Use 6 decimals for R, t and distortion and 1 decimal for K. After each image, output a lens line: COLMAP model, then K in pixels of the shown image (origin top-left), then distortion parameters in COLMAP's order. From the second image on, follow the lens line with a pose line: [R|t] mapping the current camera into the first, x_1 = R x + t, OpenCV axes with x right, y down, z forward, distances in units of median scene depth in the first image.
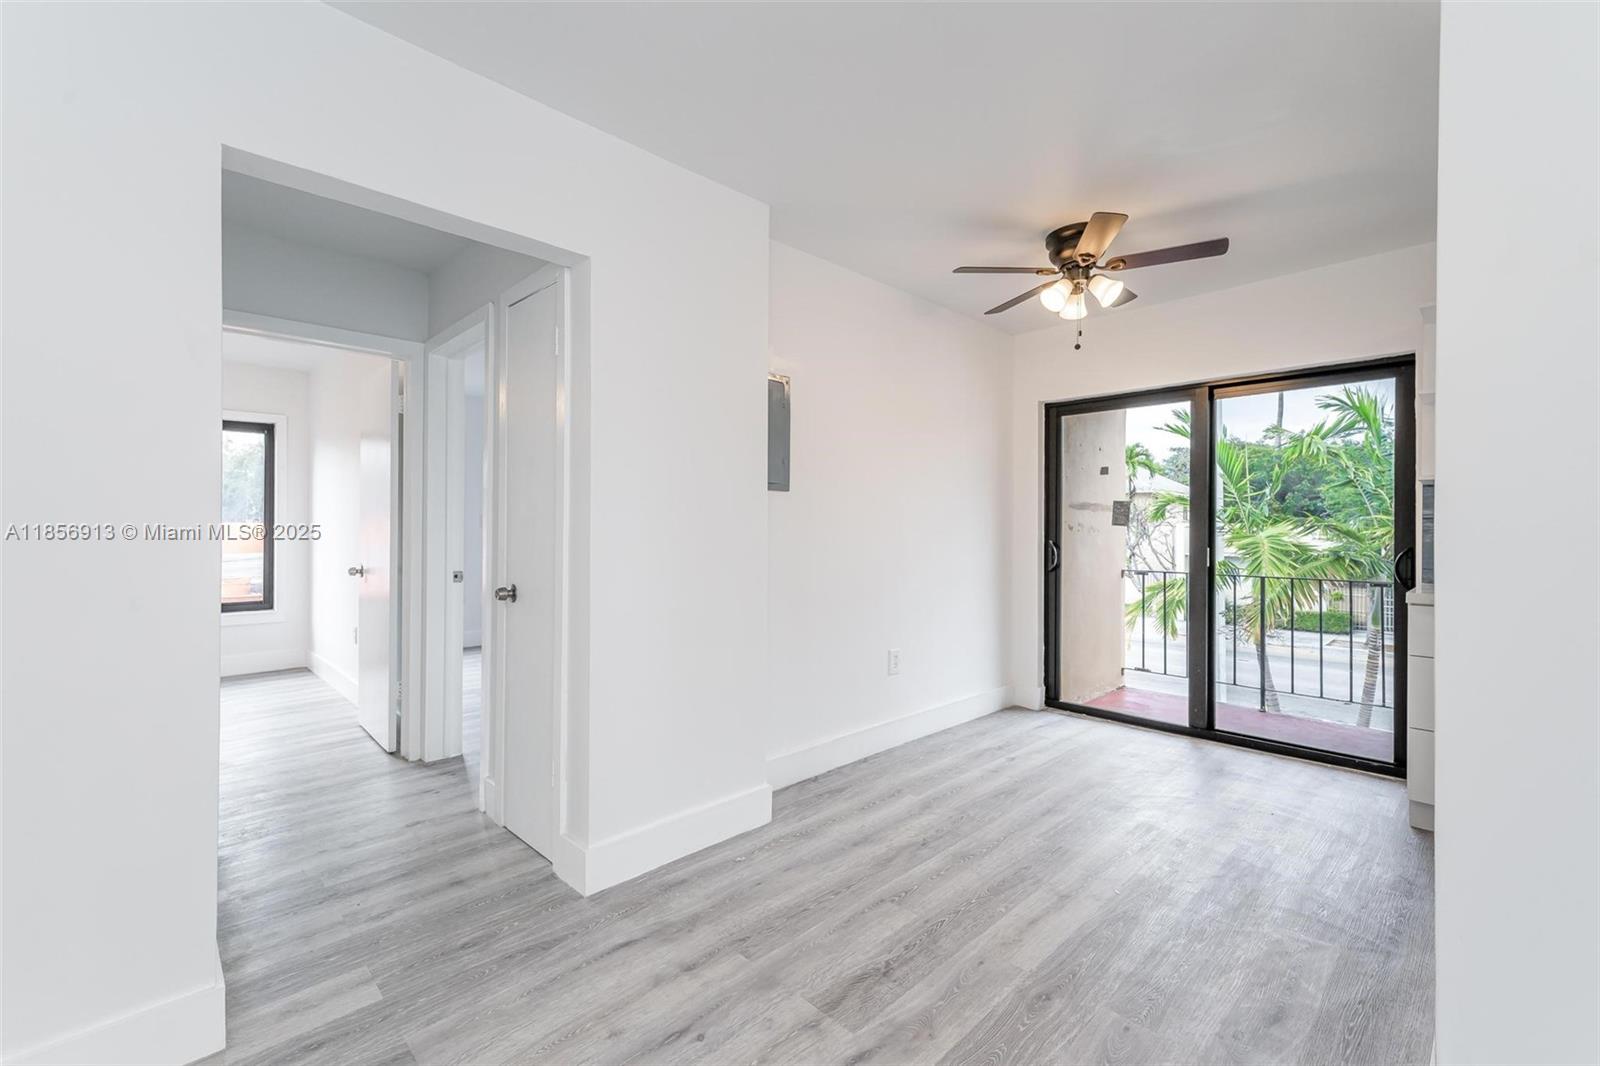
lens RADIAL K [[674.9, 0, 795.0], [0, 674.9, 532.8], [0, 0, 1]] dist [0.001494, 0.000266]
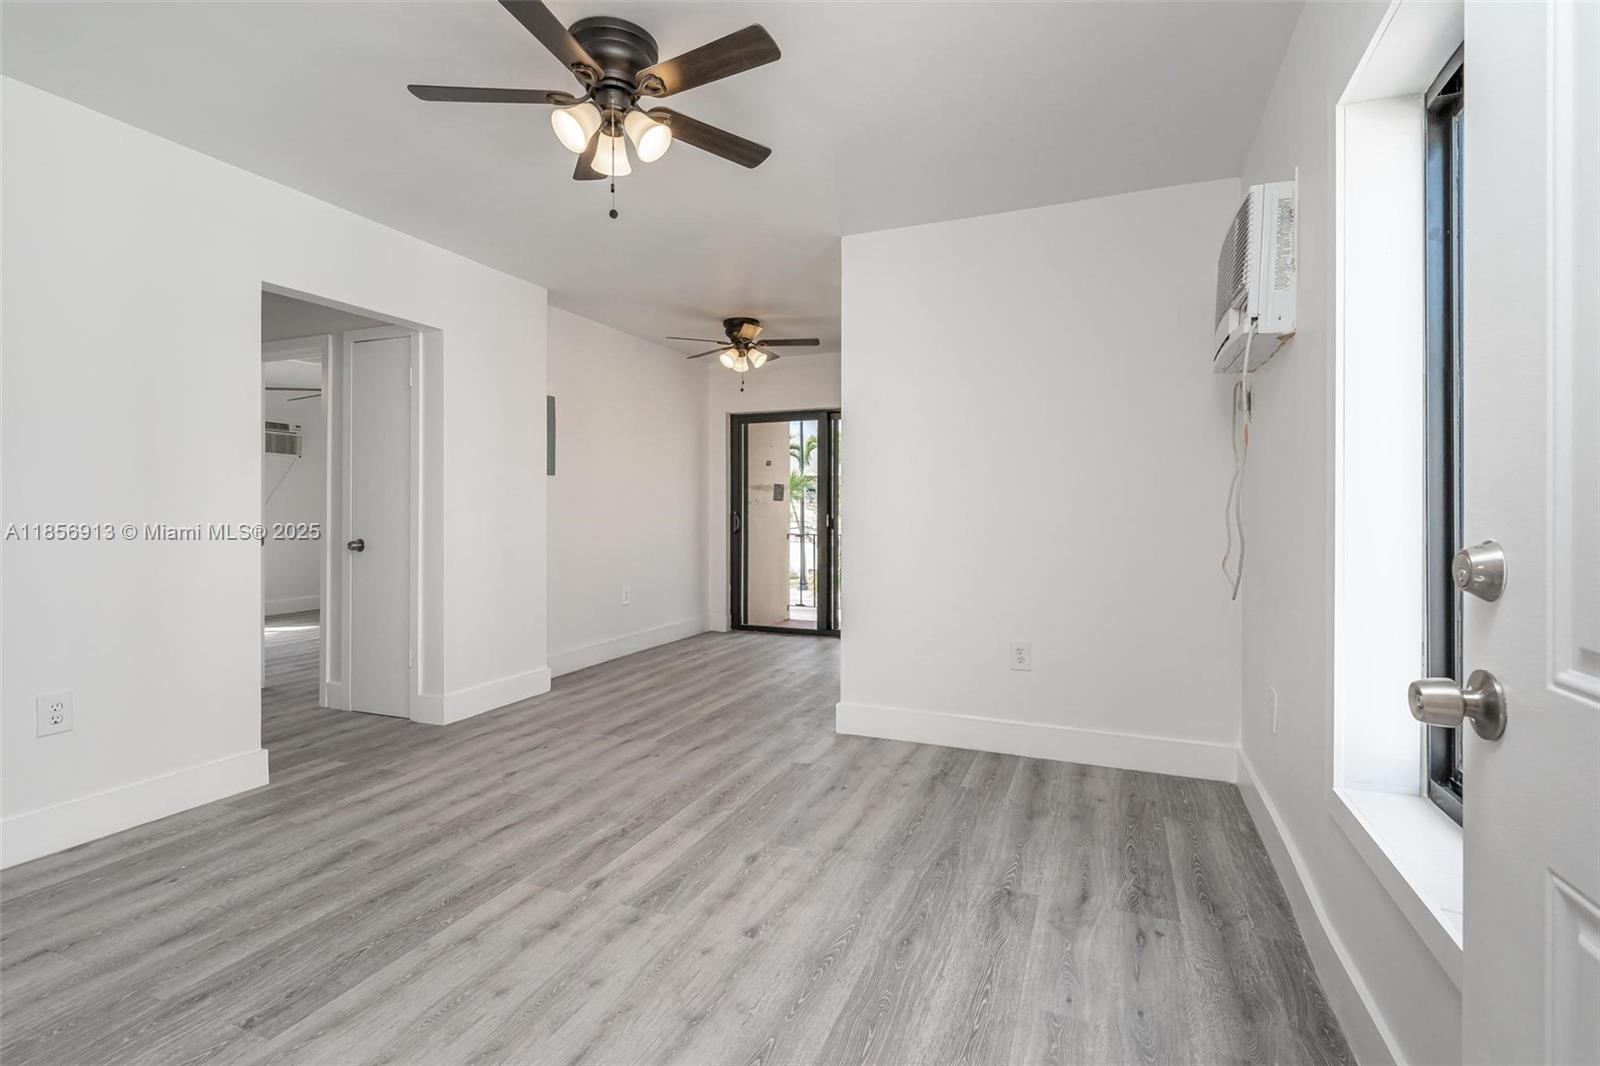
lens RADIAL K [[721.0, 0, 802.6], [0, 721.0, 518.7], [0, 0, 1]] dist [0.002652, 0.000041]
pose [[0.916486, -0.009906, 0.399944, -0.152033], [0.008704, 0.999951, 0.004820, 0.030529], [-0.399972, -0.000936, 0.916527, -0.669555]]
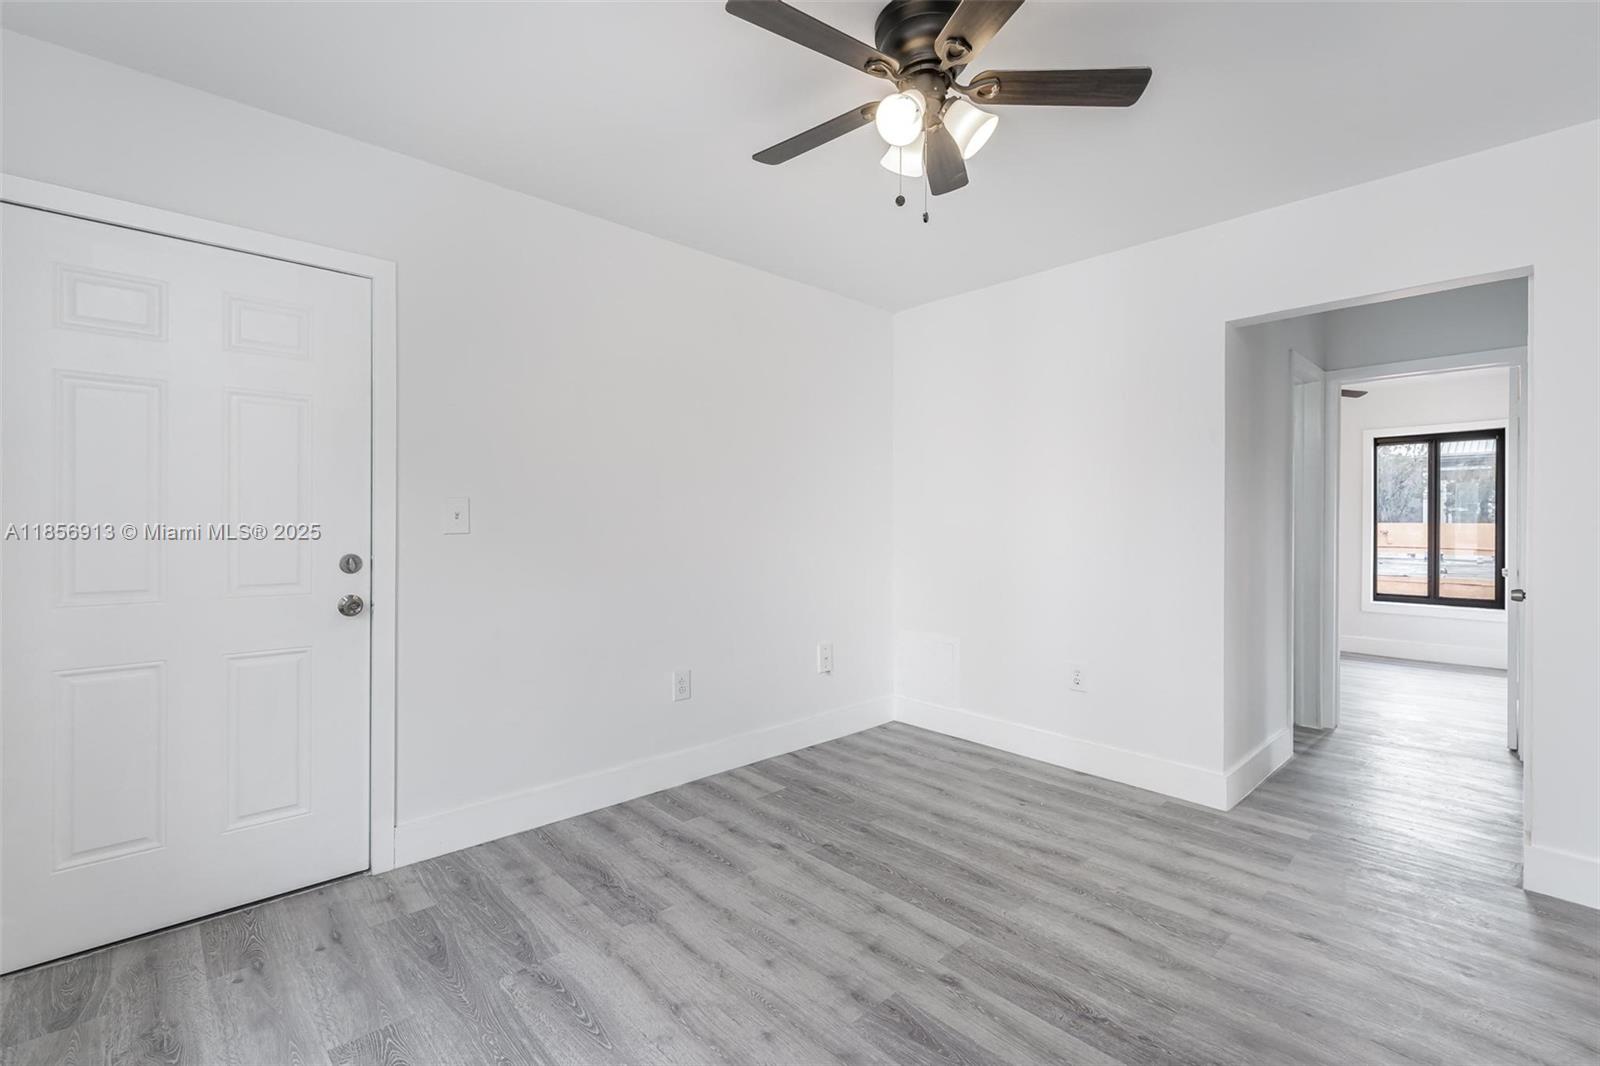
lens RADIAL K [[721.0, 0, 822.8], [0, 721.0, 522.0], [0, 0, 1]] dist [0.002652, 0.000041]
pose [[-0.004349, -0.009912, -0.999941, 0.565105], [-0.013156, 0.999865, -0.009854, 0.007445], [0.999904, 0.013113, -0.004479, -0.045481]]
